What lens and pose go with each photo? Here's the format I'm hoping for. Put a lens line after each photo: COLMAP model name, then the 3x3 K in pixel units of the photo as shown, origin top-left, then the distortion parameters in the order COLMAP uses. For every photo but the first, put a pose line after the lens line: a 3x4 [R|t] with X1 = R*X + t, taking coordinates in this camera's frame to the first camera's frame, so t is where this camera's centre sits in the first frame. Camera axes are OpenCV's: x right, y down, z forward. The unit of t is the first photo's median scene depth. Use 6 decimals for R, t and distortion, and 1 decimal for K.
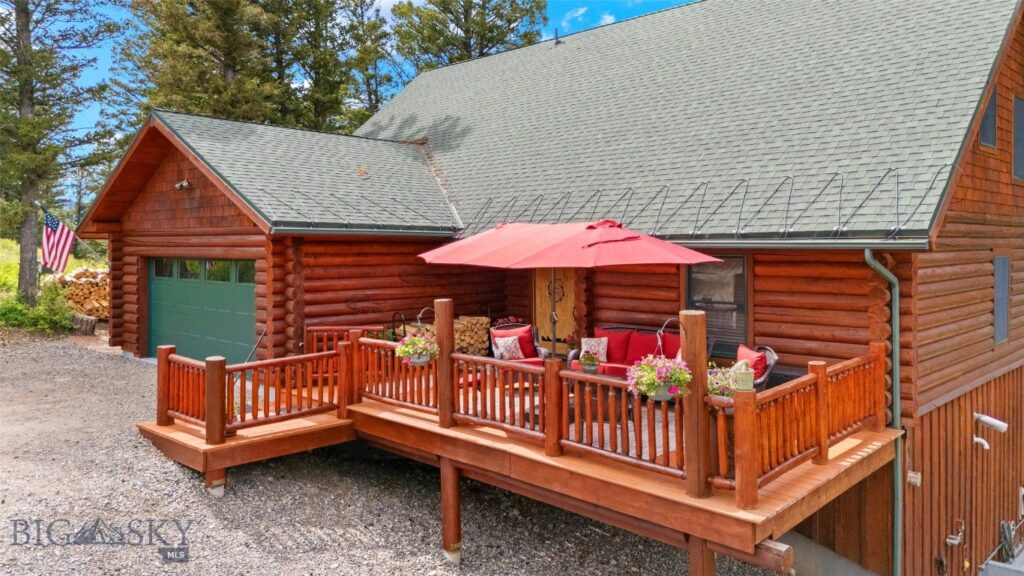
lens RADIAL K [[749.9, 0, 513.4], [0, 749.9, 256.0], [0, 0, 1]] dist [0.063519, -0.000784]
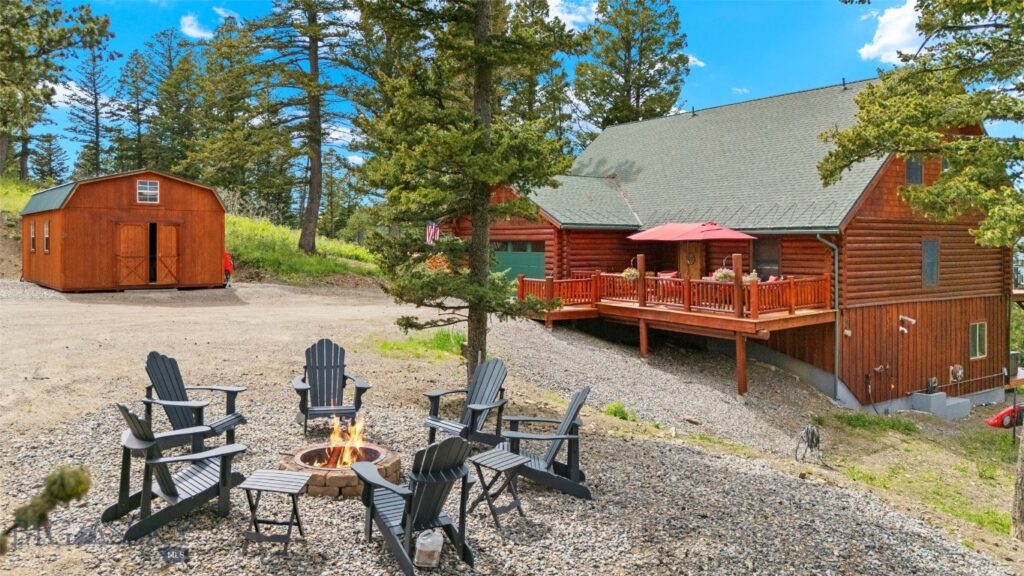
lens RADIAL K [[749.9, 0, 513.4], [0, 749.9, 256.0], [0, 0, 1]] dist [0.063519, -0.000784]
pose [[0.983057, 0.007357, -0.183151, -0.046395], [-0.006935, 0.999972, 0.002941, 0.049043], [0.183168, -0.001621, 0.983080, -1.255626]]
